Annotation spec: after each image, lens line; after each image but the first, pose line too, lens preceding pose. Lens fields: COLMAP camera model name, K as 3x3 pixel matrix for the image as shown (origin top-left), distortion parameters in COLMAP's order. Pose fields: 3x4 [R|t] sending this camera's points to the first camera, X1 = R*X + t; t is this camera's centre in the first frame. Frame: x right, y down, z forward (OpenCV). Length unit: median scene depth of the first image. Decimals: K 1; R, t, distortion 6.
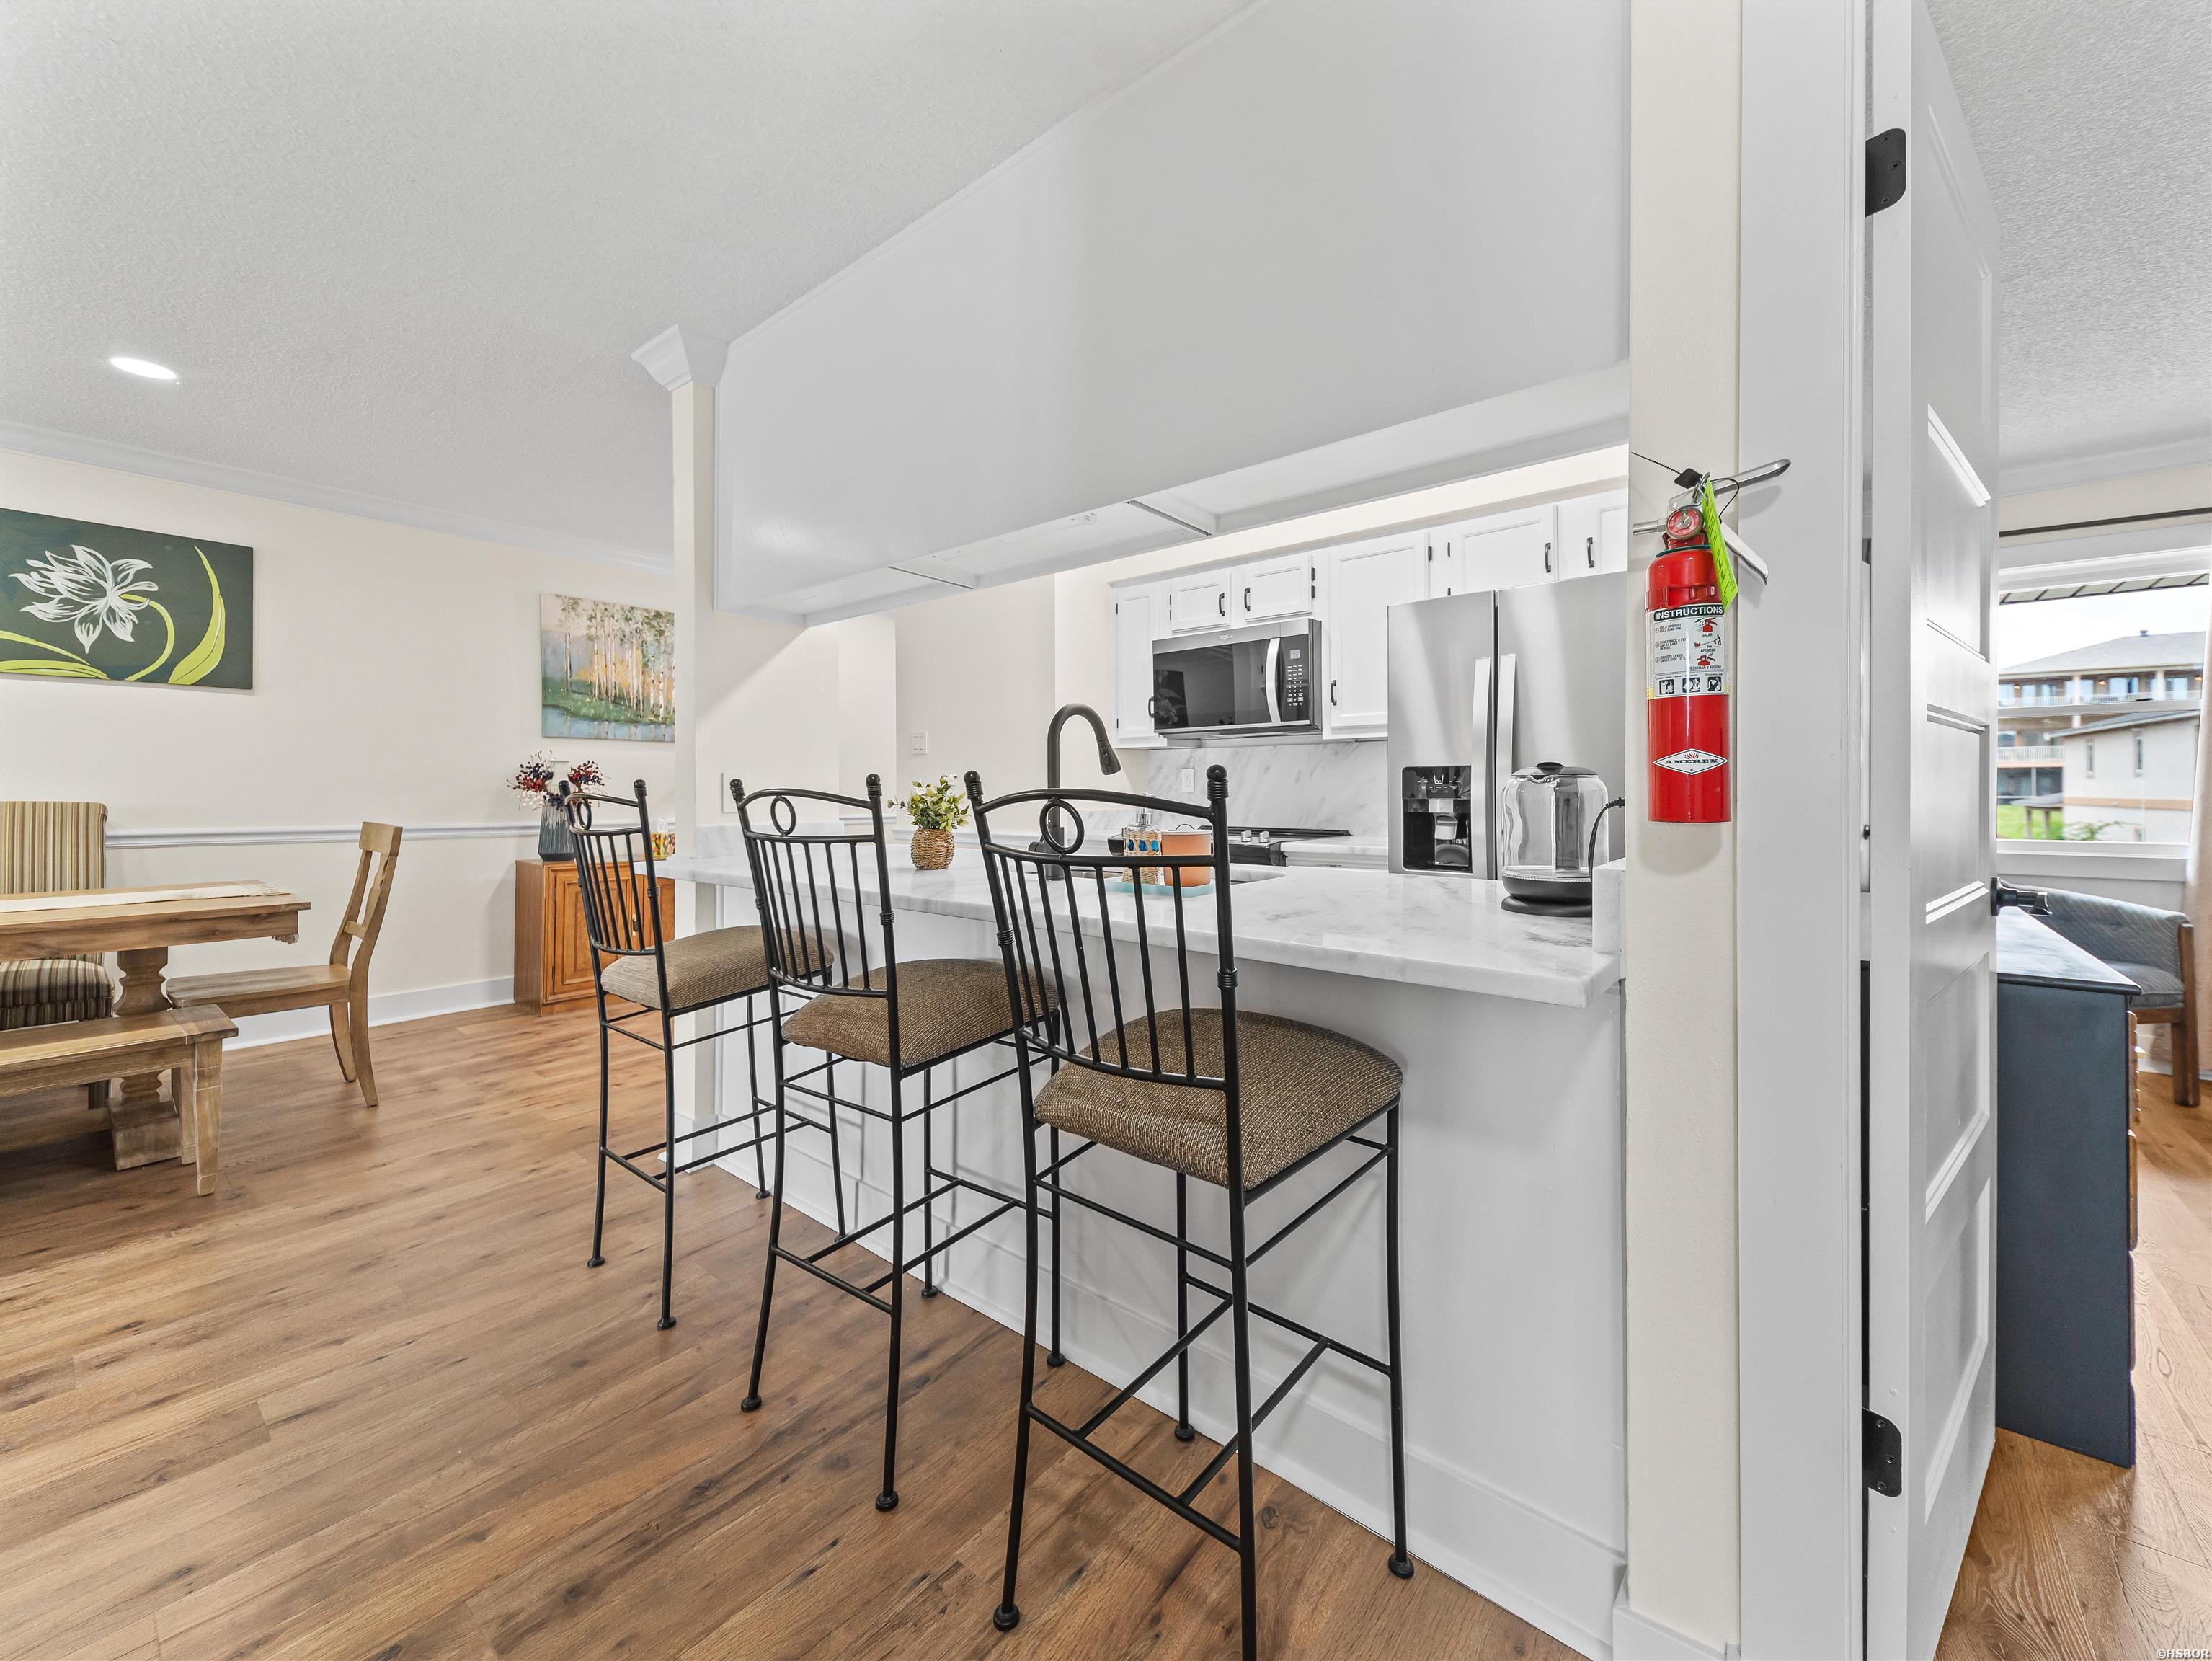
lens RADIAL K [[863.5, 0, 1114.4], [0, 863.5, 788.8], [0, 0, 1]] dist [0.030017, -0.010154]
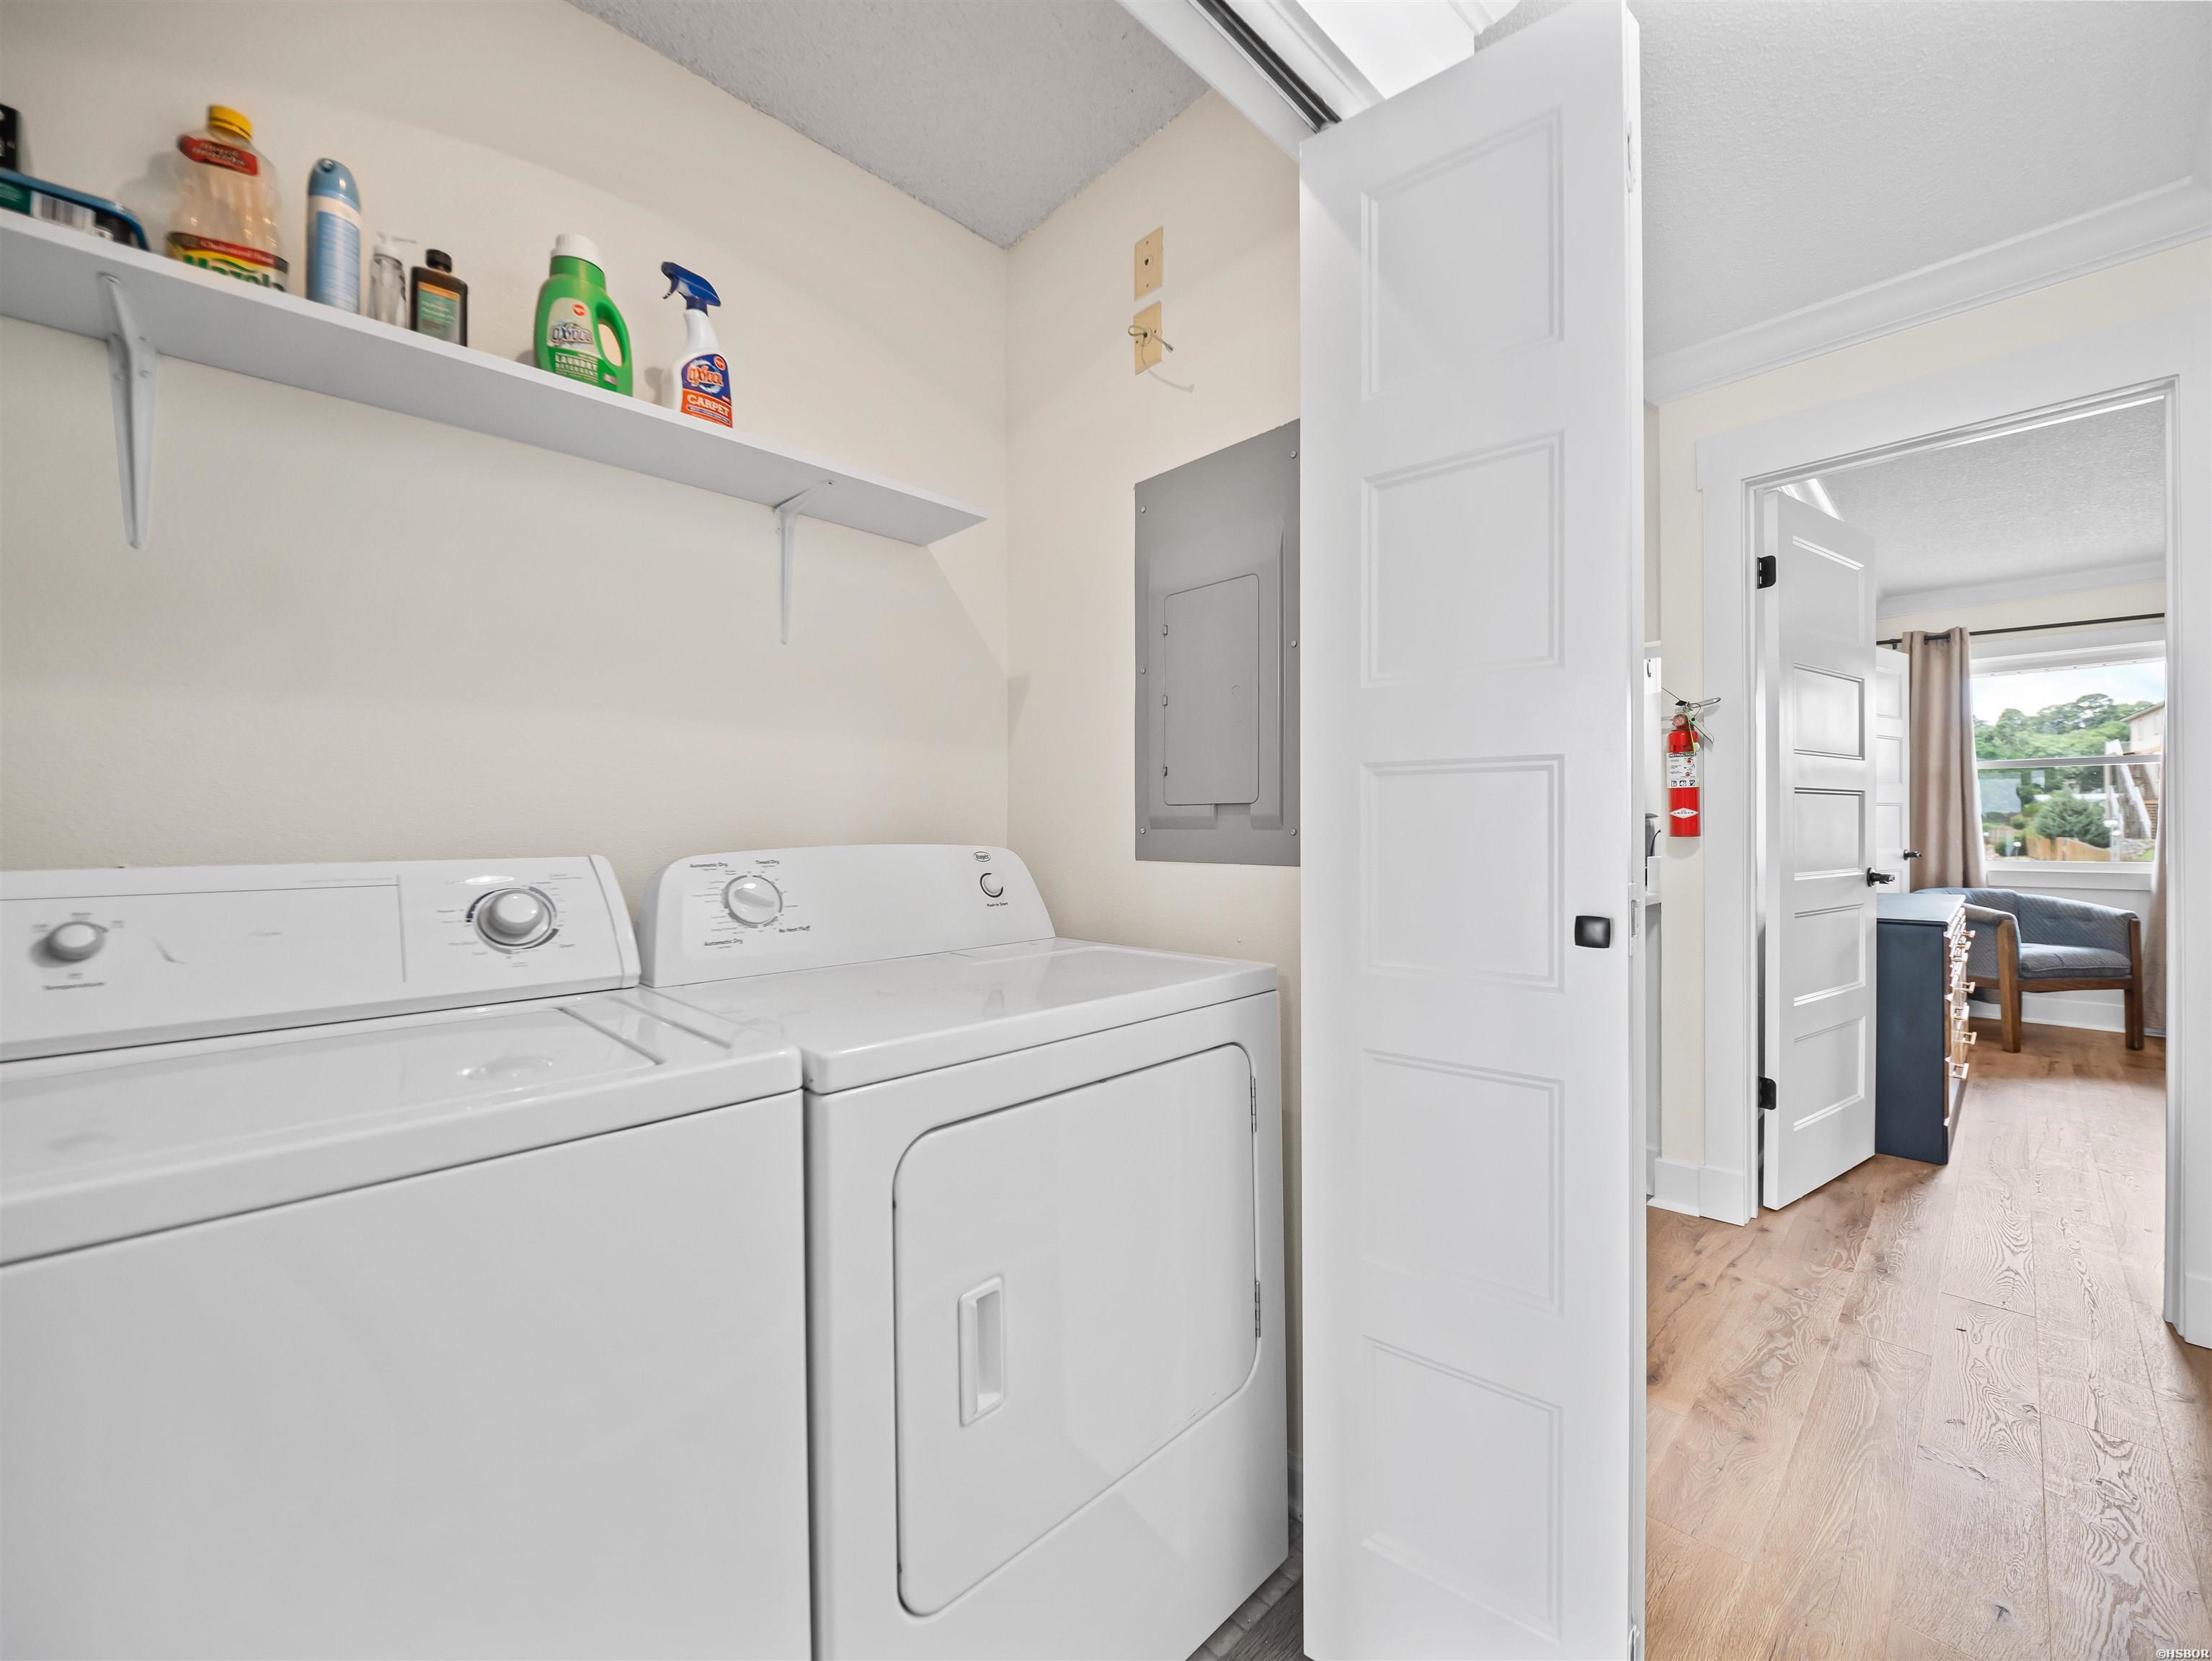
lens RADIAL K [[863.5, 0, 1125.1], [0, 863.5, 831.9], [0, 0, 1]] dist [0.030017, -0.010154]
pose [[0.995075, -0.004949, -0.099001, -0.688286], [0.005627, 0.999963, 0.006572, -0.002624], [0.098965, -0.007096, 0.995066, -1.644963]]
